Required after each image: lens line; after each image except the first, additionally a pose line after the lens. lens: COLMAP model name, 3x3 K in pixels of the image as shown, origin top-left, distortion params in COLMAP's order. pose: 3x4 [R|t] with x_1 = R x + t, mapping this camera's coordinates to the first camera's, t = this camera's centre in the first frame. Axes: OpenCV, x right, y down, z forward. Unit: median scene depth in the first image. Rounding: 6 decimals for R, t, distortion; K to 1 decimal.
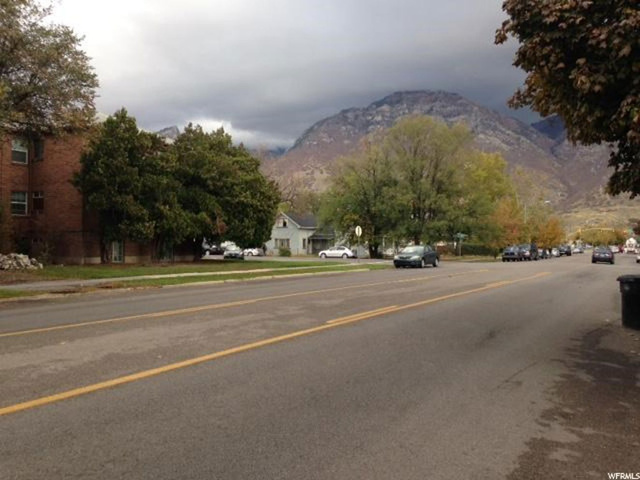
lens RADIAL K [[559.0, 0, 320.0], [0, 559.0, 240.0], [0, 0, 1]] dist [0.131137, -0.217799]
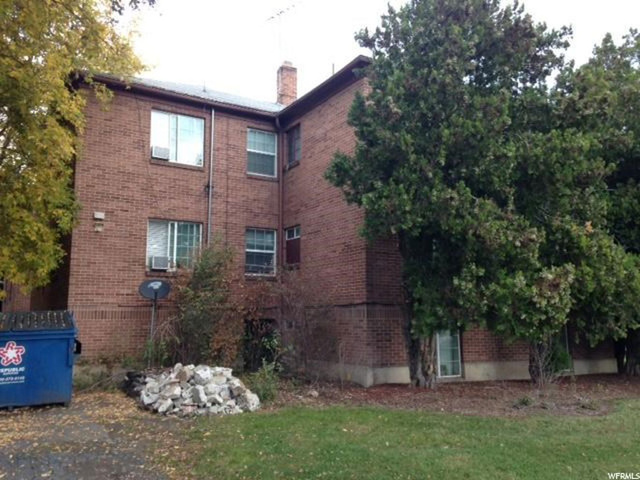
lens RADIAL K [[559.0, 0, 320.0], [0, 559.0, 240.0], [0, 0, 1]] dist [0.131137, -0.217799]
pose [[0.851849, -0.077909, -0.517961, -0.226469], [0.008353, 0.990771, -0.135289, -0.006418], [0.523721, 0.110919, 0.844638, 0.618699]]
